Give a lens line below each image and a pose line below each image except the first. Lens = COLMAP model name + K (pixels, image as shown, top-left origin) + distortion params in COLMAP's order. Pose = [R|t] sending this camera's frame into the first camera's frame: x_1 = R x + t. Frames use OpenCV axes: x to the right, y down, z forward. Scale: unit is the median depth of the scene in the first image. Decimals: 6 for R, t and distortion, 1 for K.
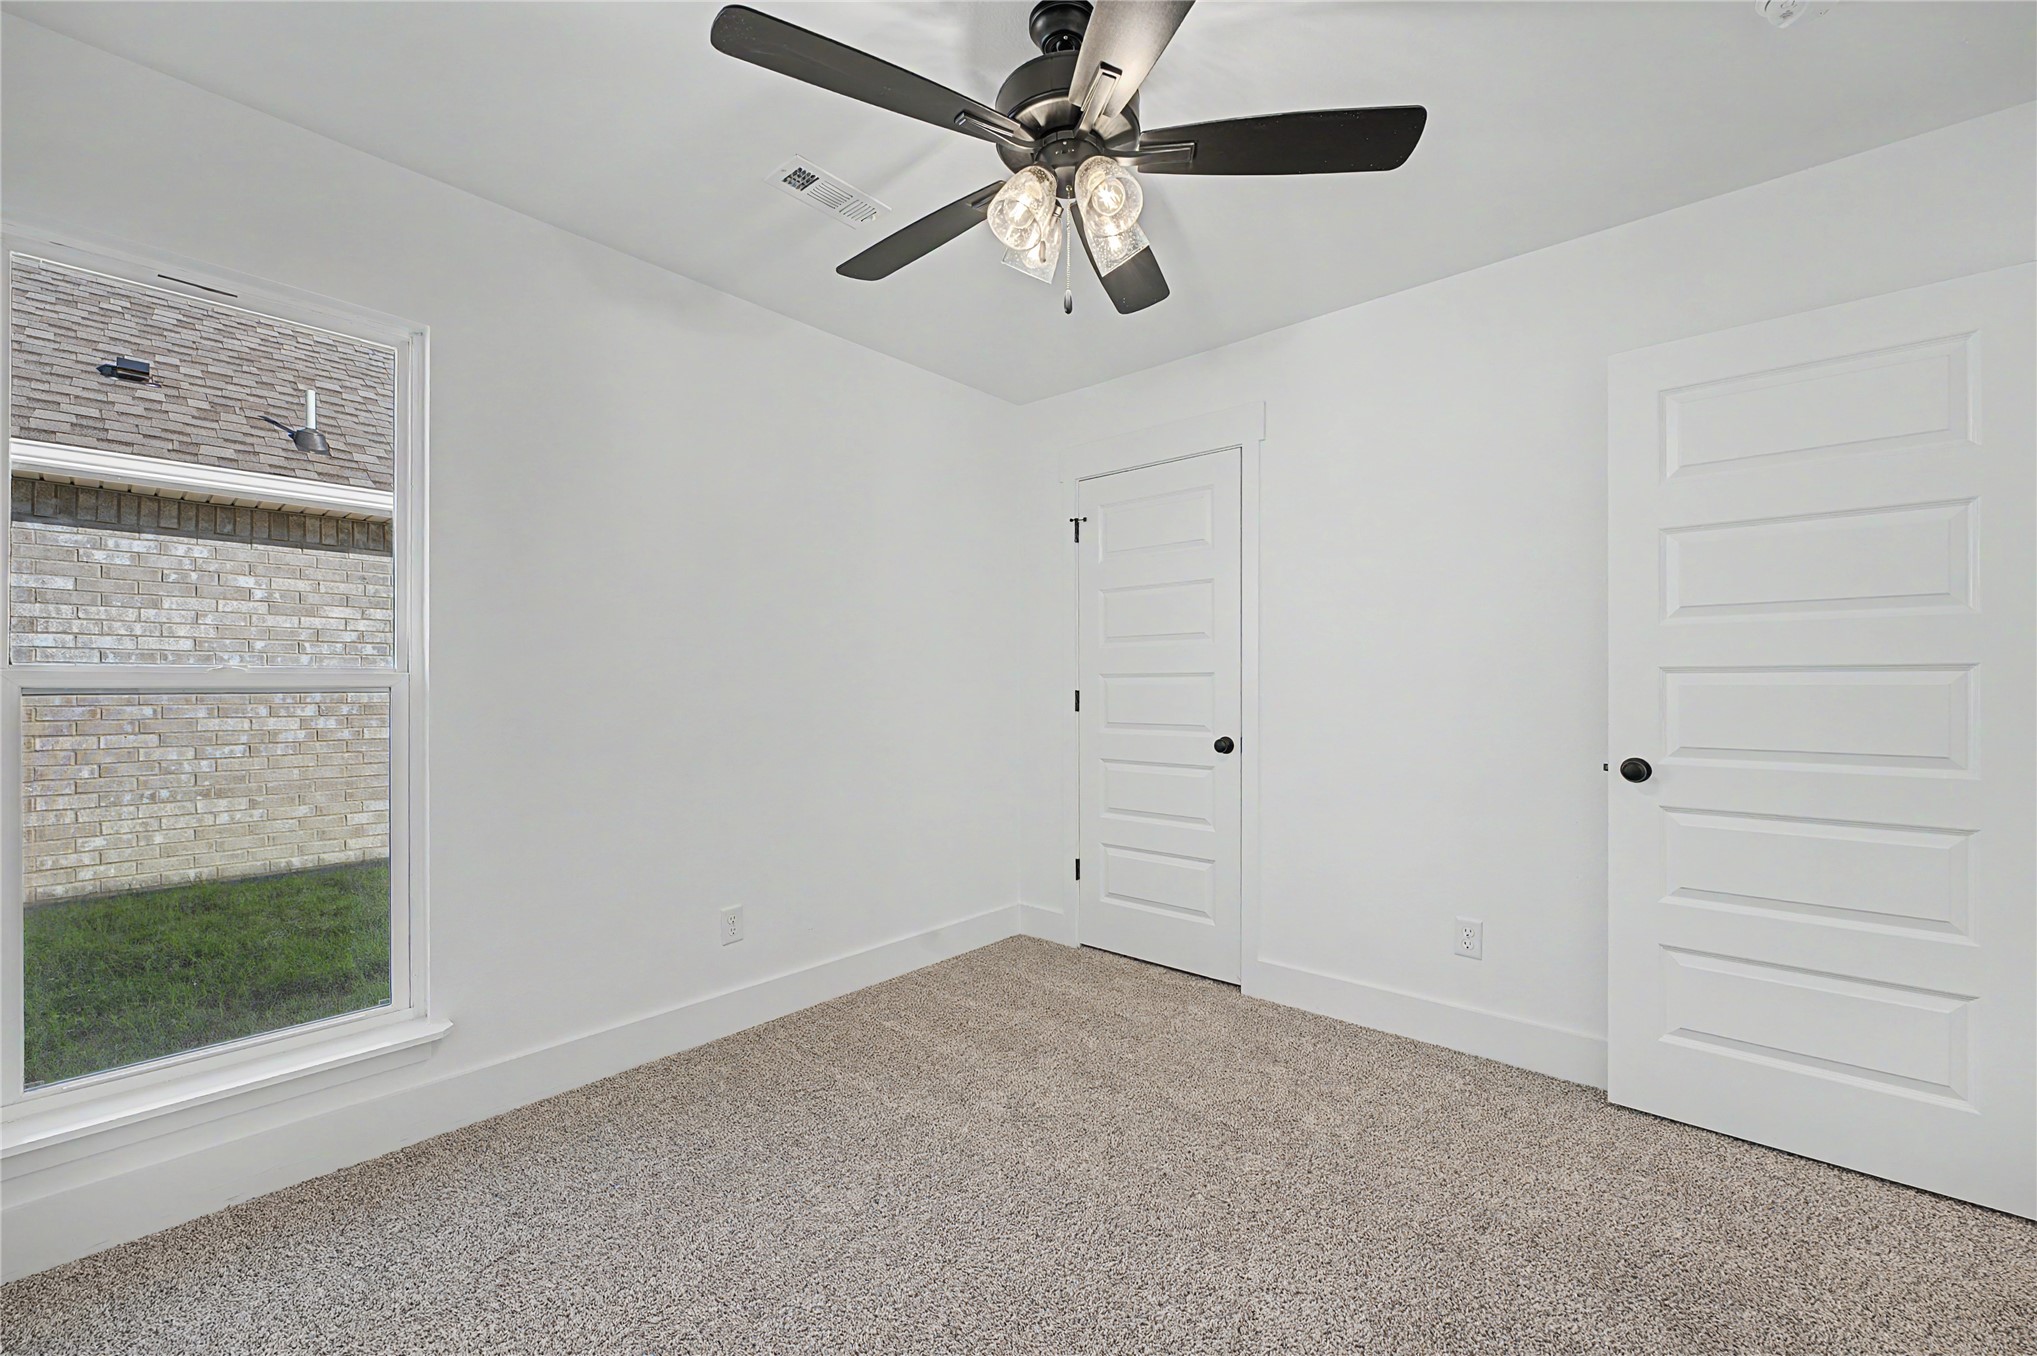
lens RADIAL K [[821.8, 0, 1025.1], [0, 821.8, 682.4], [0, 0, 1]] dist [-0.003346, -0.000337]
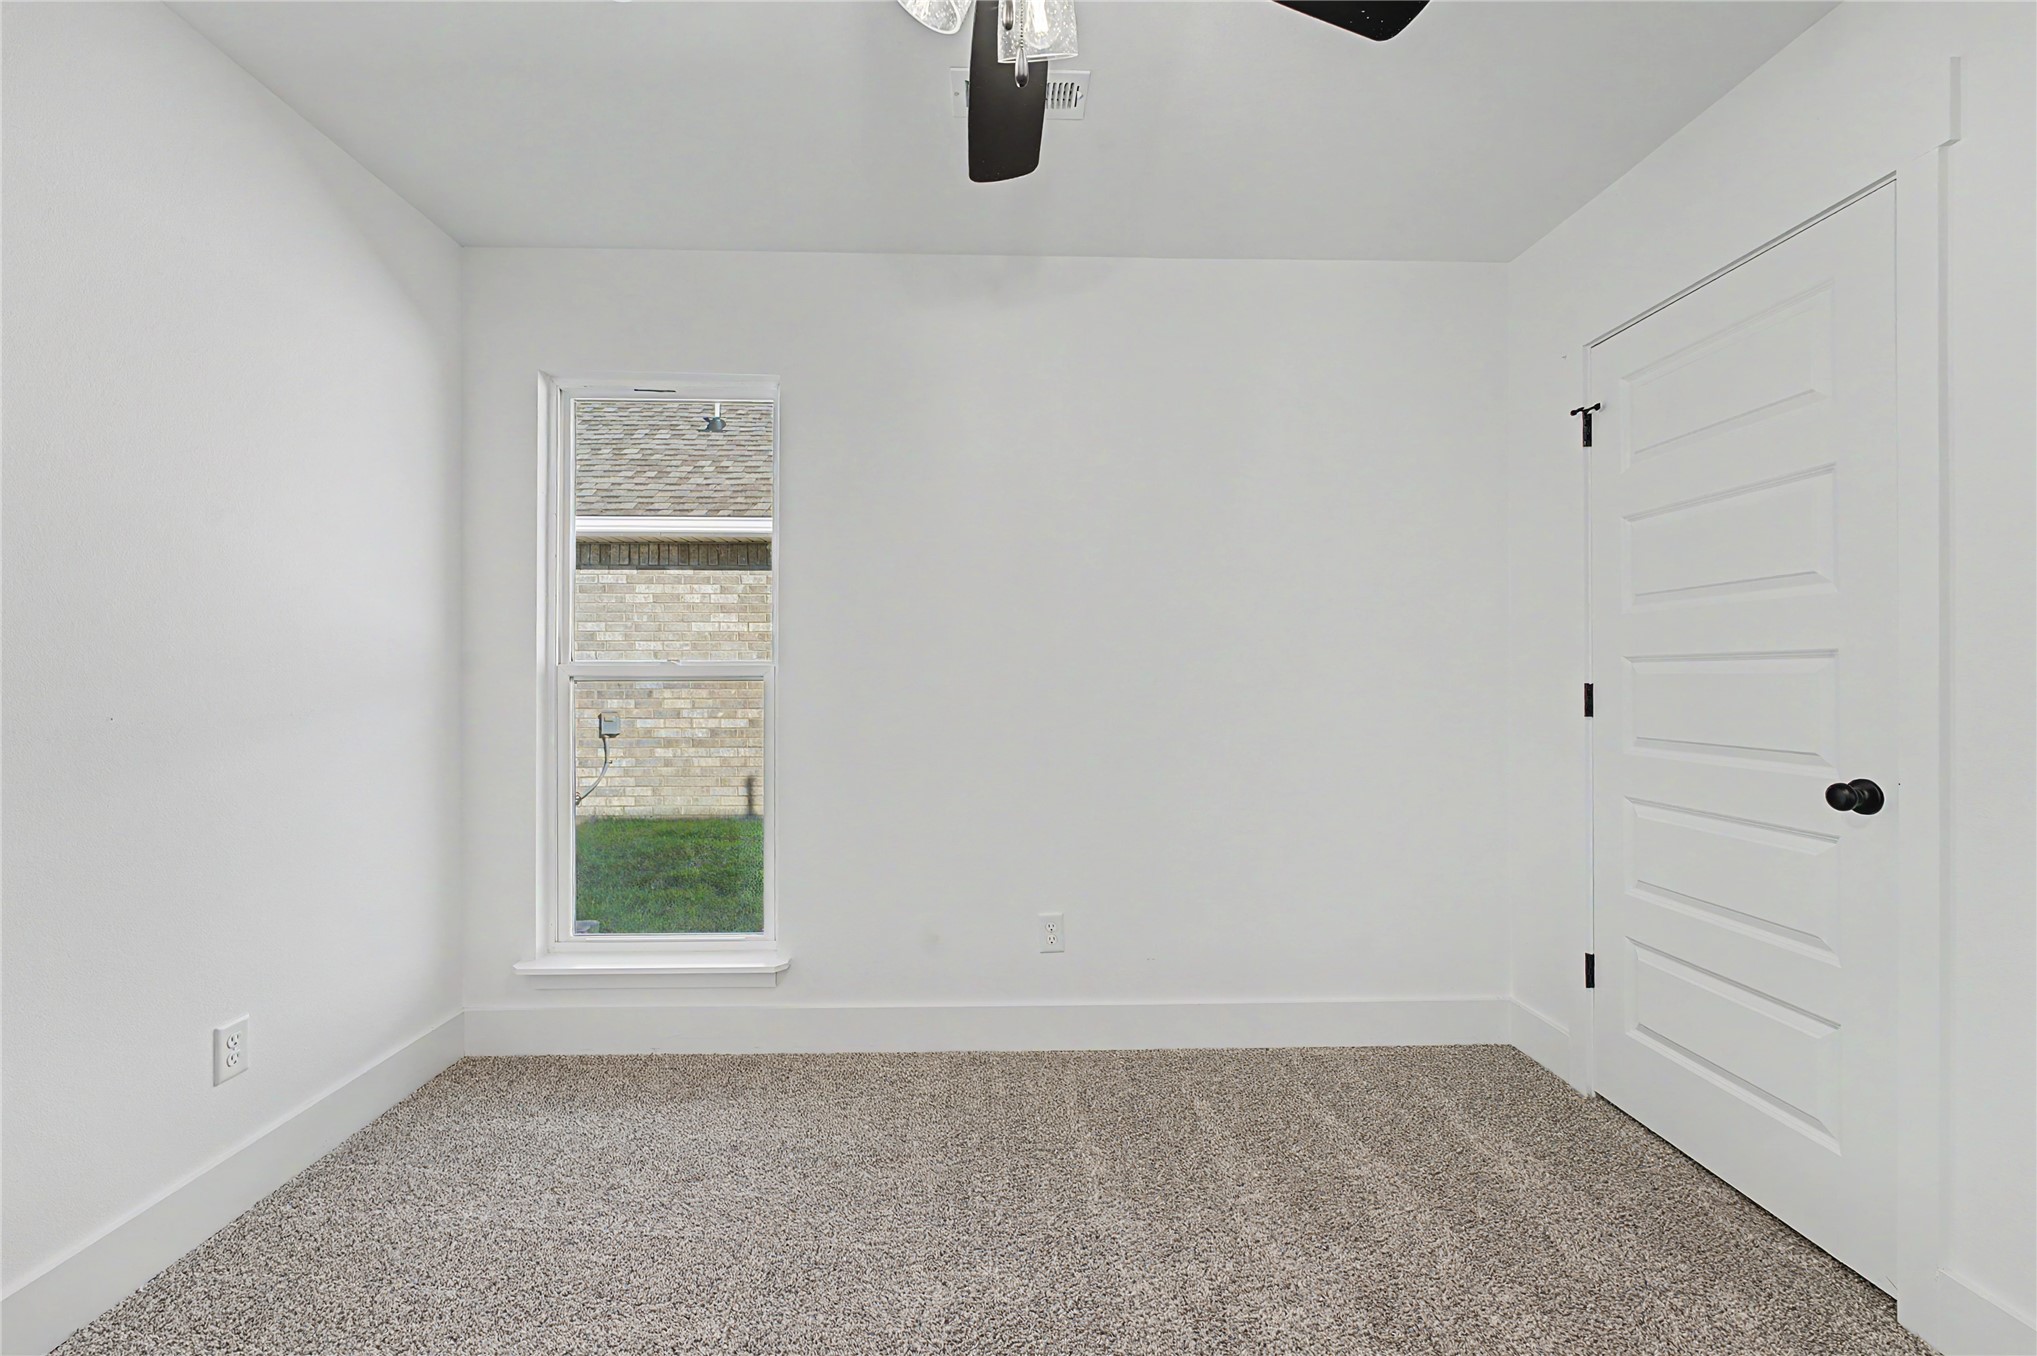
lens RADIAL K [[821.8, 0, 1016.0], [0, 821.8, 671.7], [0, 0, 1]] dist [-0.003346, -0.000337]
pose [[0.676004, -0.003237, -0.736891, 0.352042], [0.001863, 0.999995, -0.002684, 0.002830], [0.736896, 0.000441, 0.676006, 0.398554]]
